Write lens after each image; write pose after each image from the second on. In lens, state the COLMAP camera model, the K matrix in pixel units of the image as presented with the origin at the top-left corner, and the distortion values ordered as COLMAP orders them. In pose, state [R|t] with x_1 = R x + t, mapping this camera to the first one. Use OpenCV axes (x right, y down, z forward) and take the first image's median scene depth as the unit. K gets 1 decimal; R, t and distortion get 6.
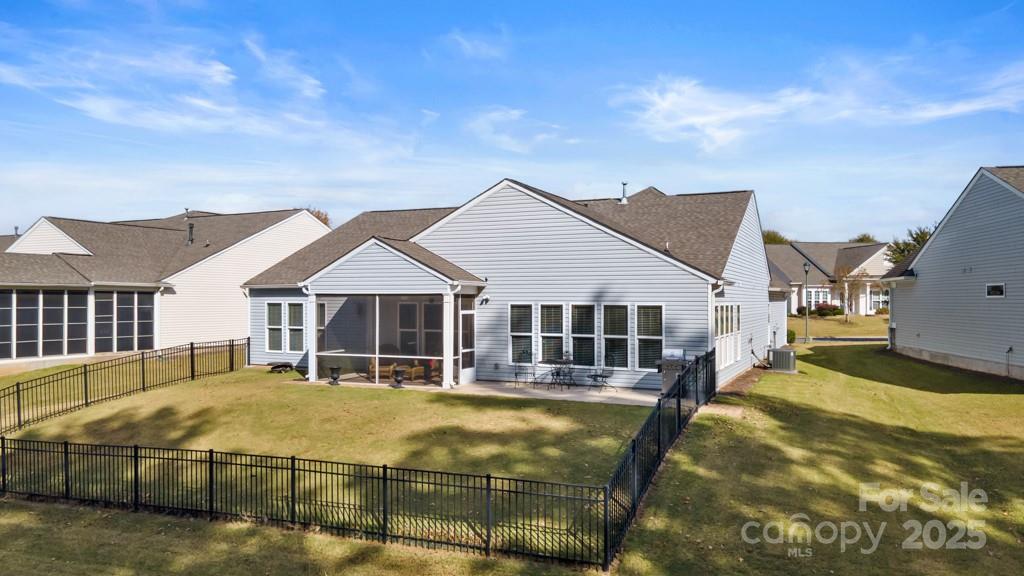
lens RADIAL K [[743.3, 0, 512.0], [0, 743.3, 288.0], [0, 0, 1]] dist [0.010412, 0.055758]
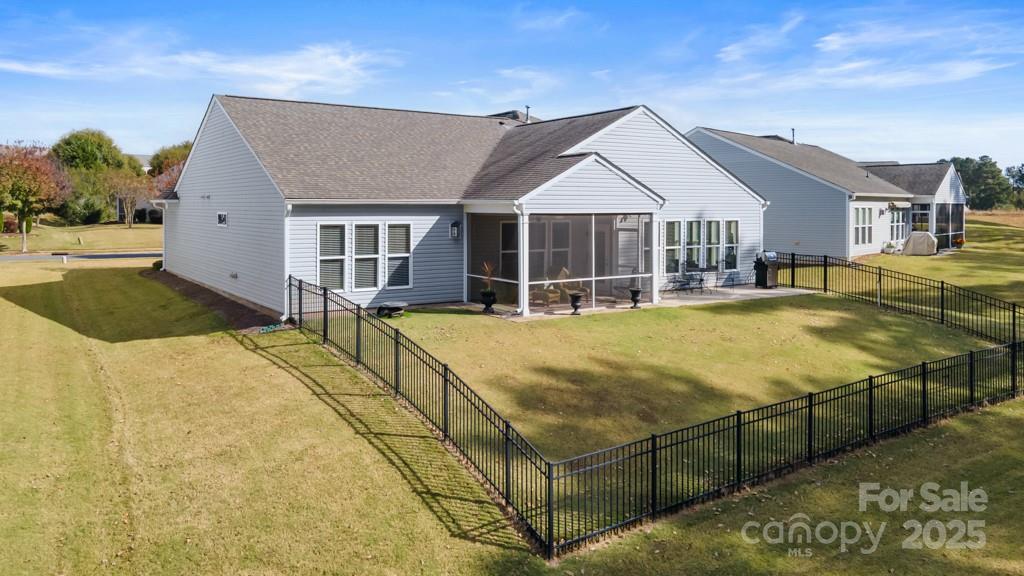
lens RADIAL K [[743.3, 0, 512.0], [0, 743.3, 288.0], [0, 0, 1]] dist [0.010412, 0.055758]
pose [[0.529953, -0.085043, 0.843752, -0.859202], [-0.008975, 0.994341, 0.105858, 0.003331], [-0.847980, -0.063672, 0.526191, 0.483872]]
